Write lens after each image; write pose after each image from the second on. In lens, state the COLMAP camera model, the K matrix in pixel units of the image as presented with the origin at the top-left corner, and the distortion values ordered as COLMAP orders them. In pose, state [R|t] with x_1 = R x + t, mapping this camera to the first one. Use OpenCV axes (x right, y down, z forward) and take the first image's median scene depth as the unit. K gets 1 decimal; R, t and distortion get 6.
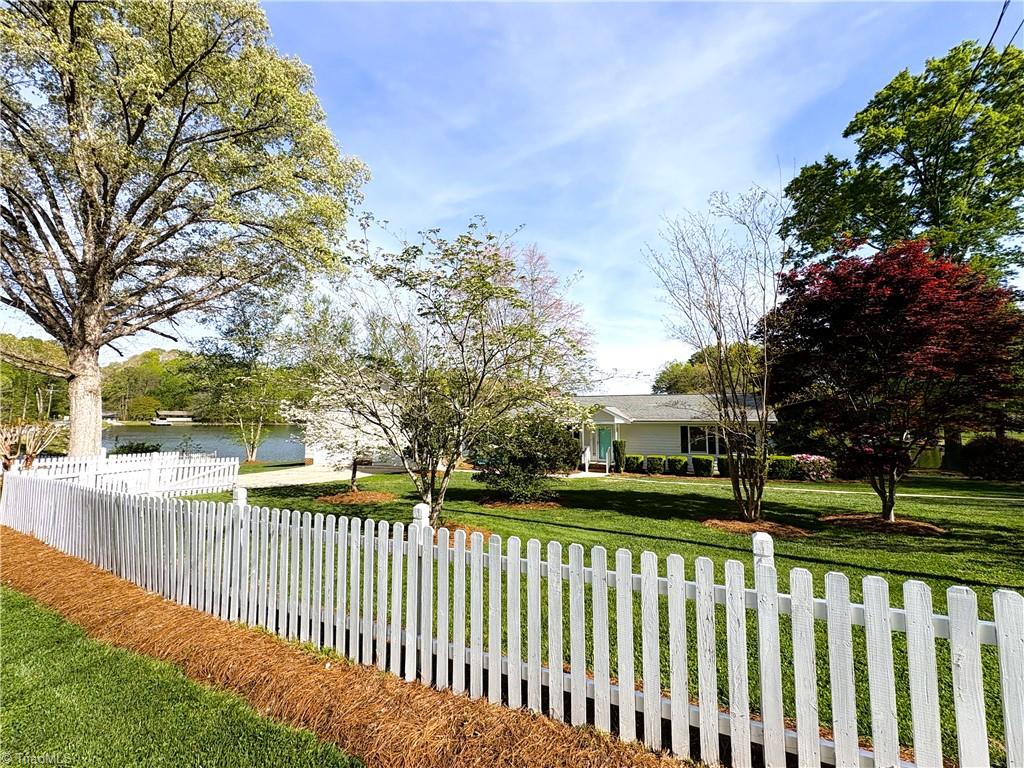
lens RADIAL K [[406.1, 0, 512.0], [0, 406.1, 384.0], [0, 0, 1]] dist [0.000128, -0.000218]
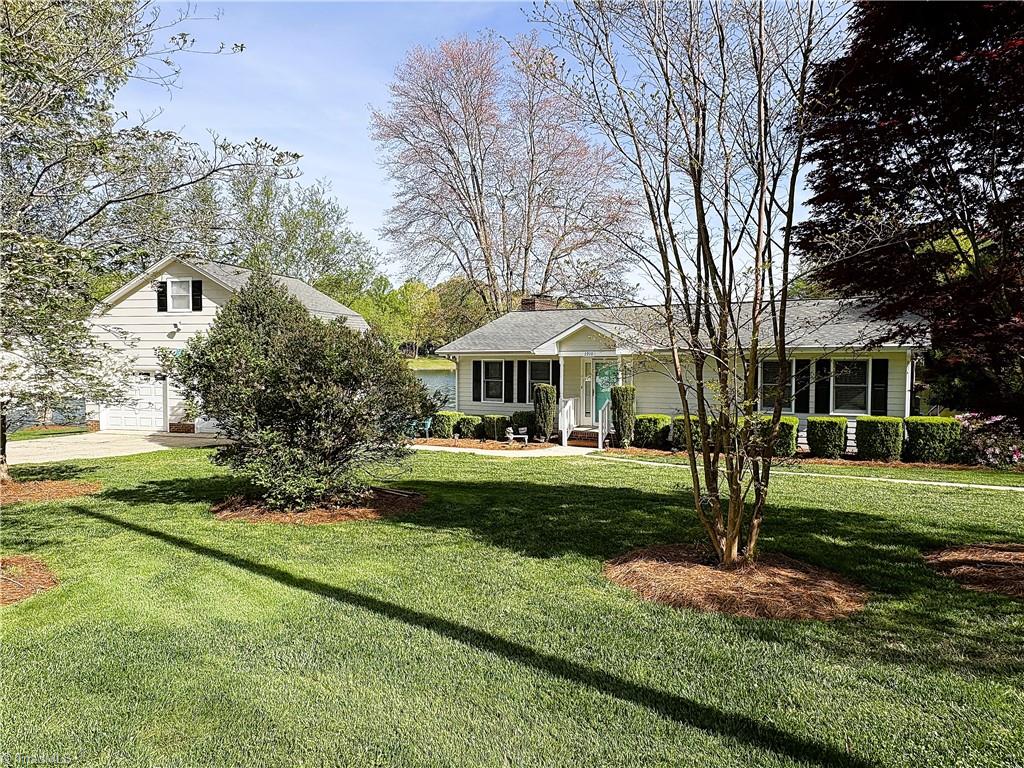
lens RADIAL K [[656.4, 0, 512.0], [0, 656.4, 384.0], [0, 0, 1]] dist [-0.004197, -0.002100]
pose [[0.998181, 0.000341, -0.060281, 0.173451], [0.006672, 0.993215, 0.116100, 0.036760], [0.059911, -0.116291, 0.991407, 0.158755]]
